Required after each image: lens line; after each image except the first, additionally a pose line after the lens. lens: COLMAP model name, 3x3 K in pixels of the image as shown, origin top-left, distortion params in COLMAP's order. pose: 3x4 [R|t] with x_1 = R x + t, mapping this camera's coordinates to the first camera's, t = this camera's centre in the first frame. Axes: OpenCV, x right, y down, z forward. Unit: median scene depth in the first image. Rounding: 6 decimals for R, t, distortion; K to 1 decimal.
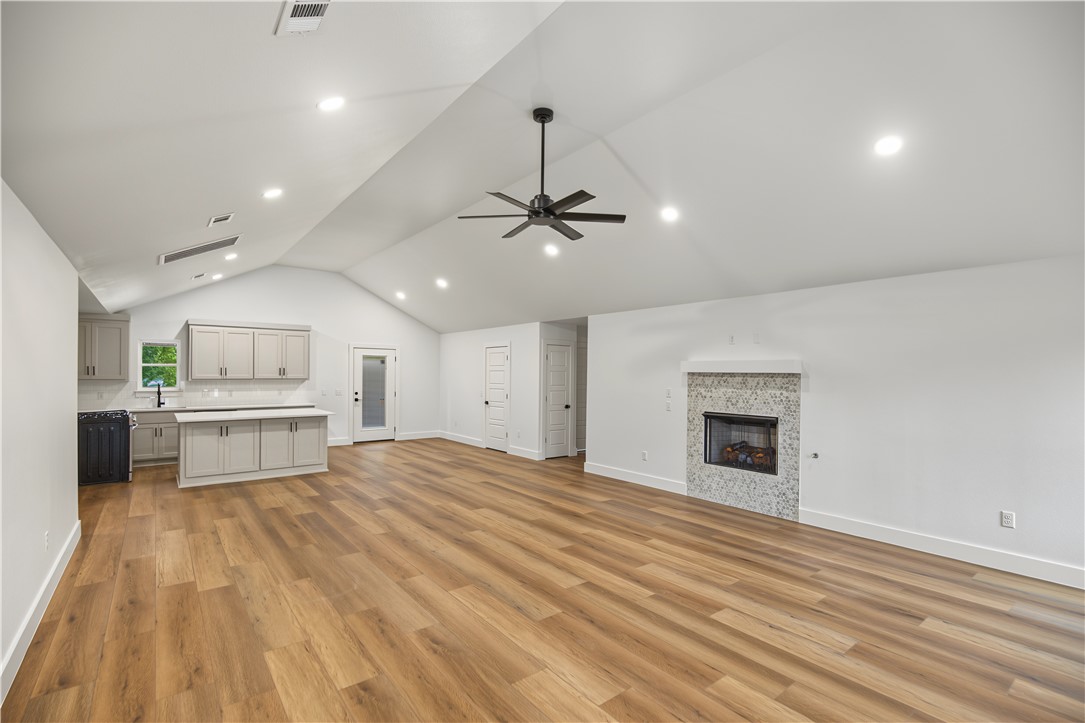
lens RADIAL K [[500.7, 0, 548.9], [0, 500.7, 375.5], [0, 0, 1]] dist [0.012846, 0.000062]
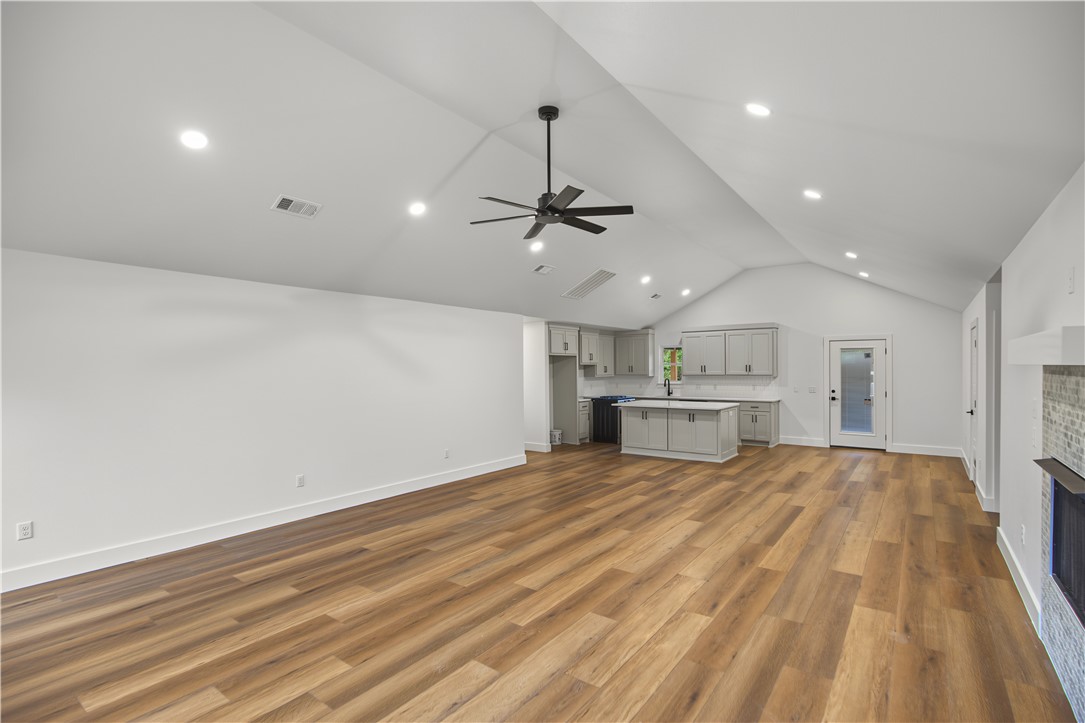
lens RADIAL K [[500.7, 0, 548.9], [0, 500.7, 375.5], [0, 0, 1]] dist [0.012846, 0.000062]
pose [[0.267829, 0.005146, -0.963453, 0.664777], [0.005607, 0.999960, 0.006899, -0.003637], [0.963450, -0.007250, 0.267790, 0.510789]]
